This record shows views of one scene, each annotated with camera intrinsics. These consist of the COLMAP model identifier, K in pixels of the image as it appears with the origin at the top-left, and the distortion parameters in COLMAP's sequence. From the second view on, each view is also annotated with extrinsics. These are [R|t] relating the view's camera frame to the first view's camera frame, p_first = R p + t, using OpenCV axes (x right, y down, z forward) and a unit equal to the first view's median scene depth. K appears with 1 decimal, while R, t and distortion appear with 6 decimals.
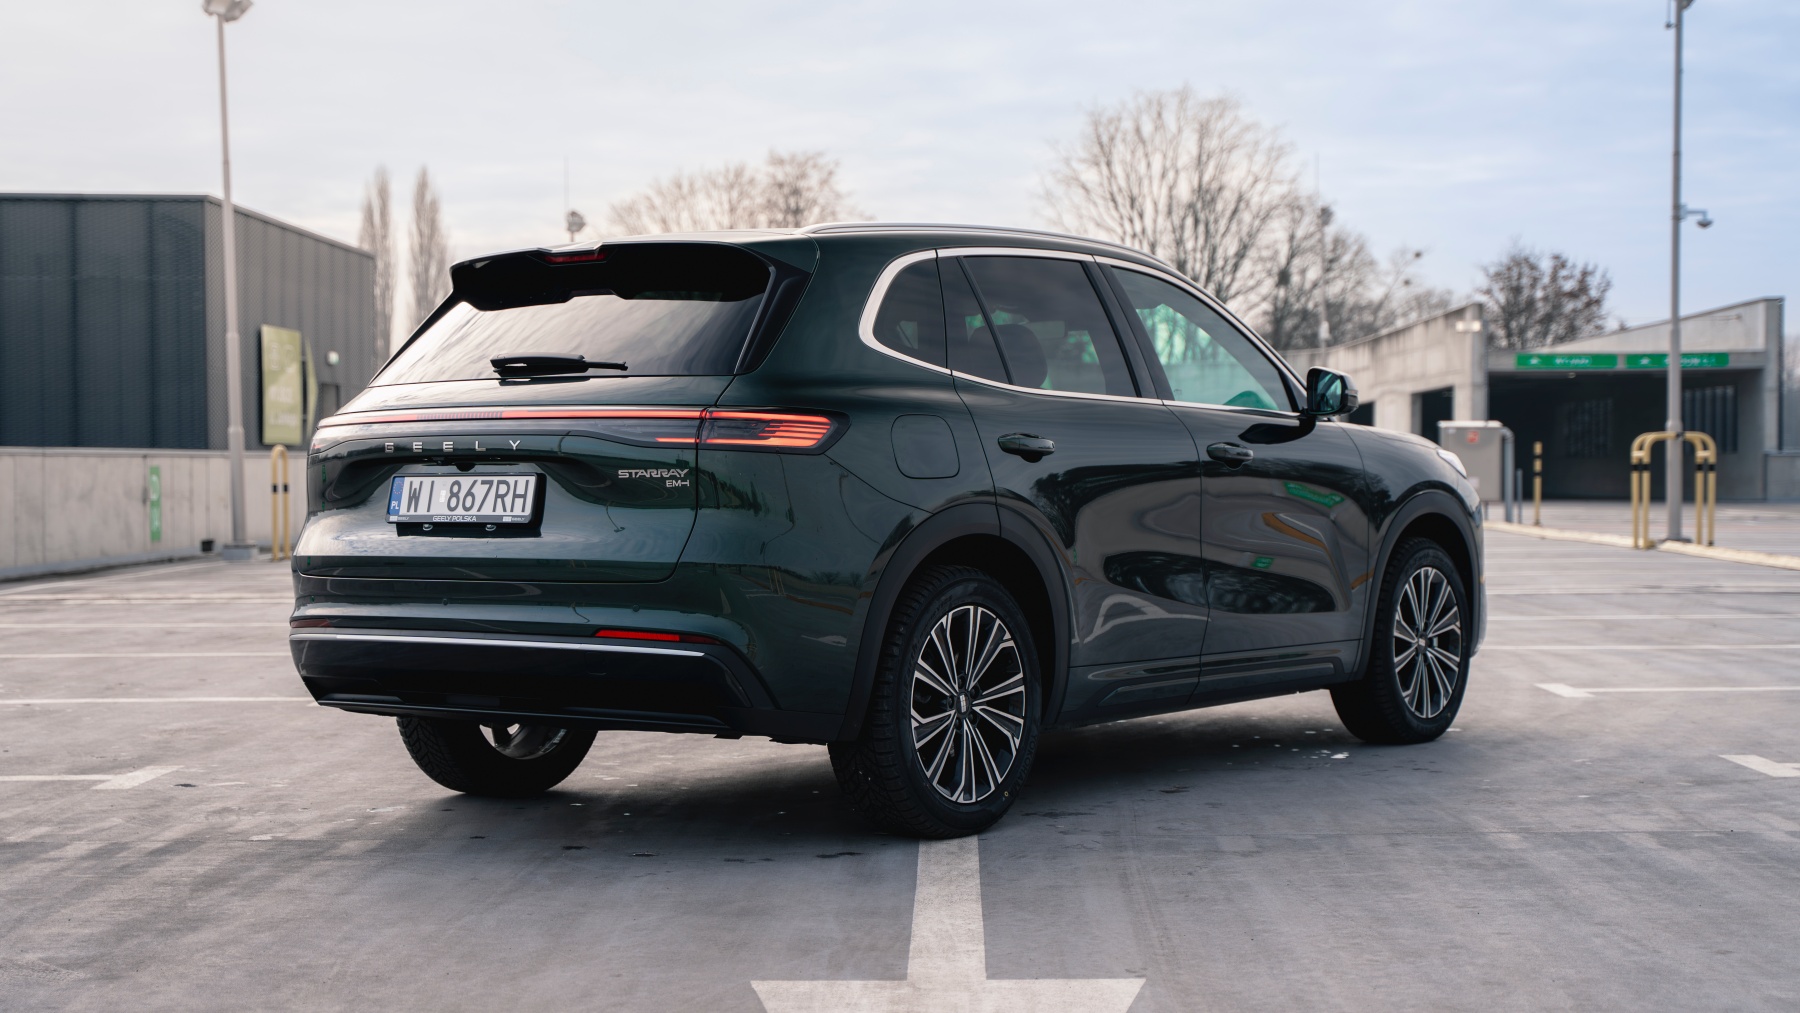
lens RADIAL K [[2669.8, 0, 903.1], [0, 2669.8, 496.6], [0, 0, 1]] dist [0.122936, 0.000000]
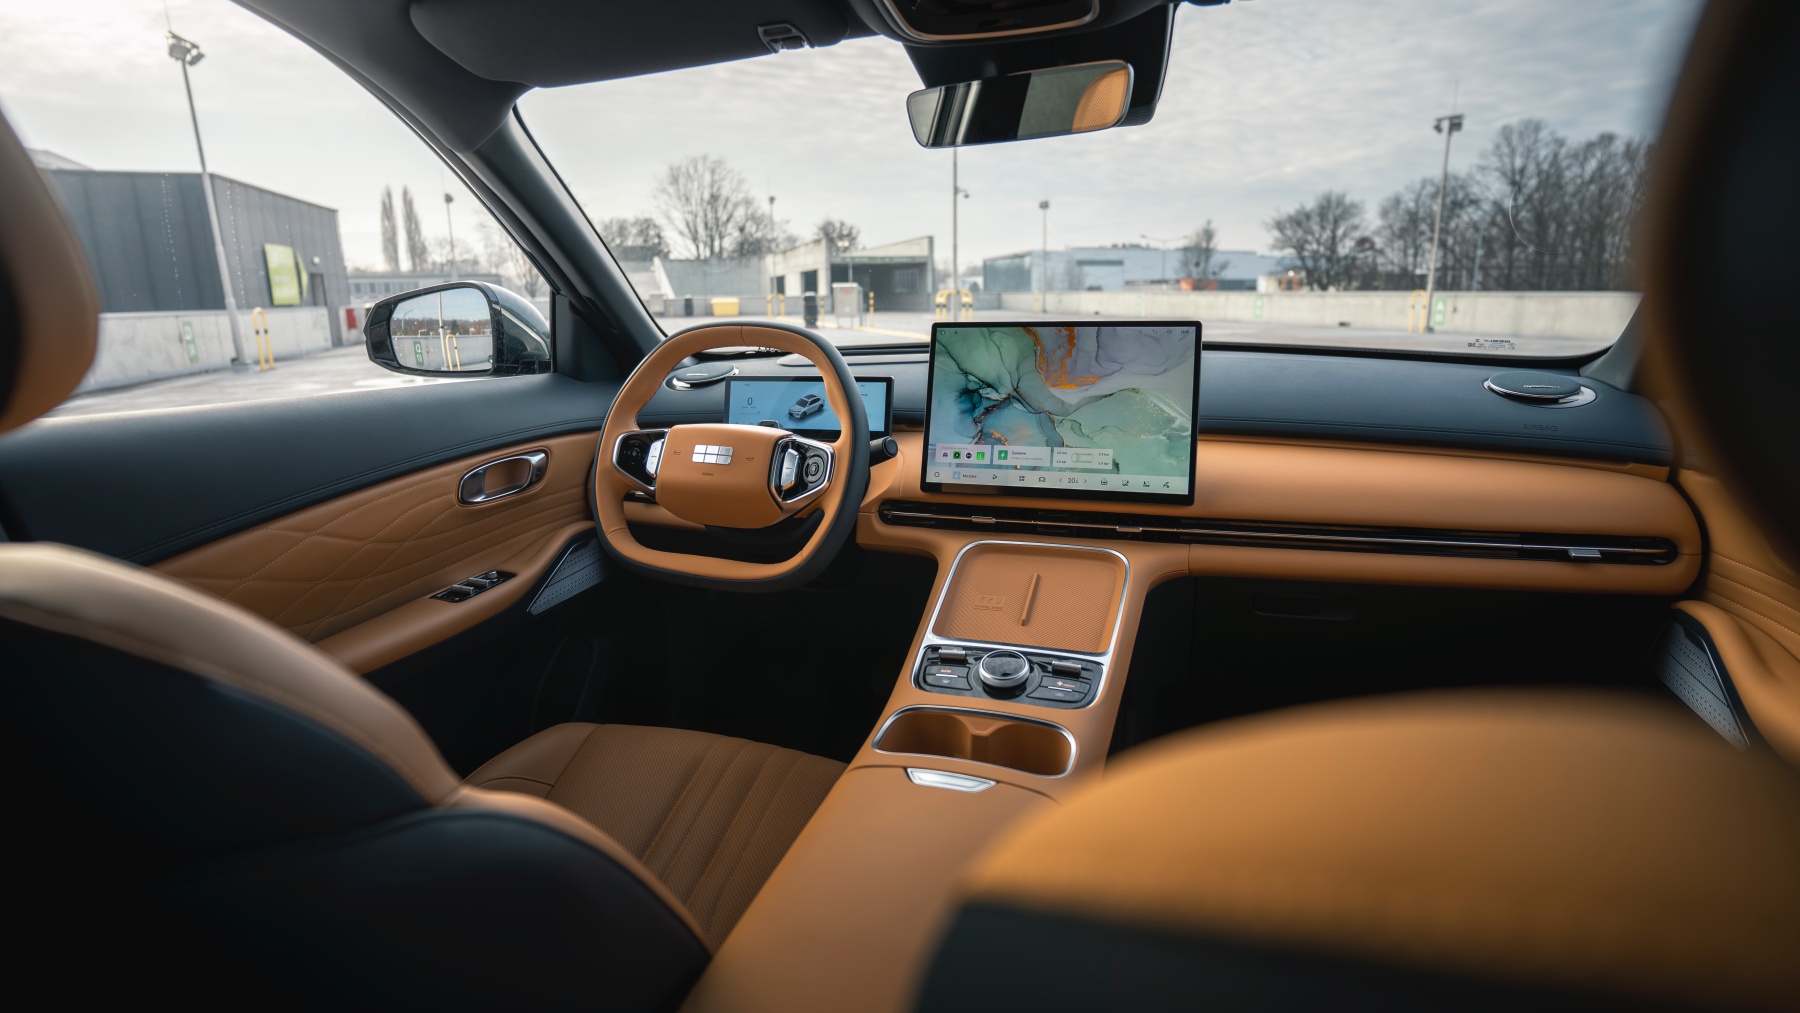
lens RADIAL K [[906.9, 0, 896.2], [0, 906.9, 497.3], [0, 0, 1]] dist [-0.021832, 0.000057]
pose [[0.954118, -0.078048, 0.289082, 0.000644], [0.017354, 0.978223, 0.206828, -0.012532], [-0.298929, -0.192321, 0.934695, 0.279311]]
